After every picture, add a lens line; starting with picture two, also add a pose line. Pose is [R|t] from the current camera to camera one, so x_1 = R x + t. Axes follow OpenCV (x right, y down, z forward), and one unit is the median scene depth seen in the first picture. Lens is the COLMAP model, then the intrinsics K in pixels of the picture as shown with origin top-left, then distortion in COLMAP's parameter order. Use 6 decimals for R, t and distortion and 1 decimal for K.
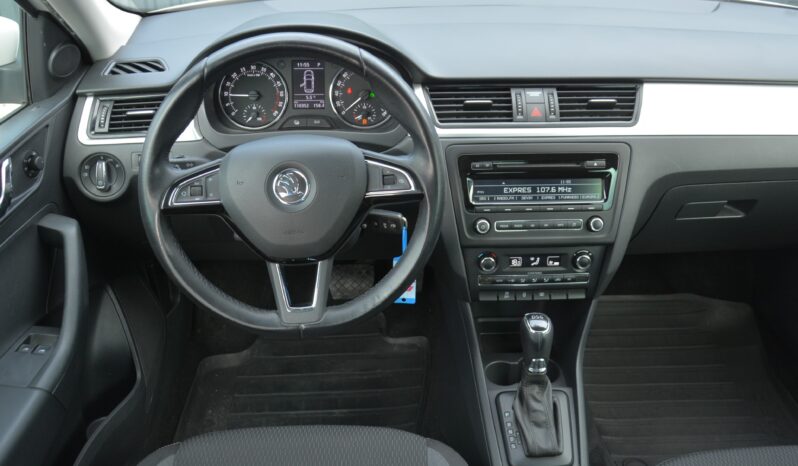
lens RADIAL K [[689.7, 0, 380.9], [0, 689.7, 202.8], [0, 0, 1]] dist [-0.041716, -0.028626]
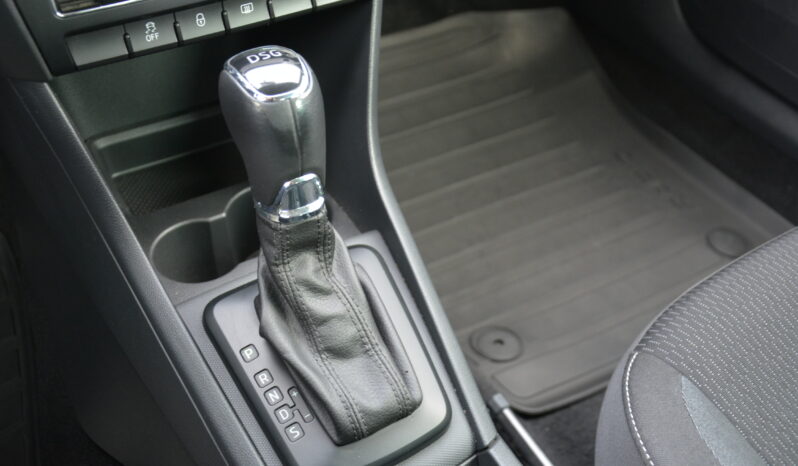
lens RADIAL K [[917.4, 0, 411.6], [0, 917.4, 246.2], [0, 0, 1]] dist [0.012522, 0.000000]
pose [[0.859009, -0.312220, 0.405737, 0.078112], [0.201070, 0.934581, 0.293476, 0.130224], [-0.470823, -0.170517, 0.865592, 0.545313]]
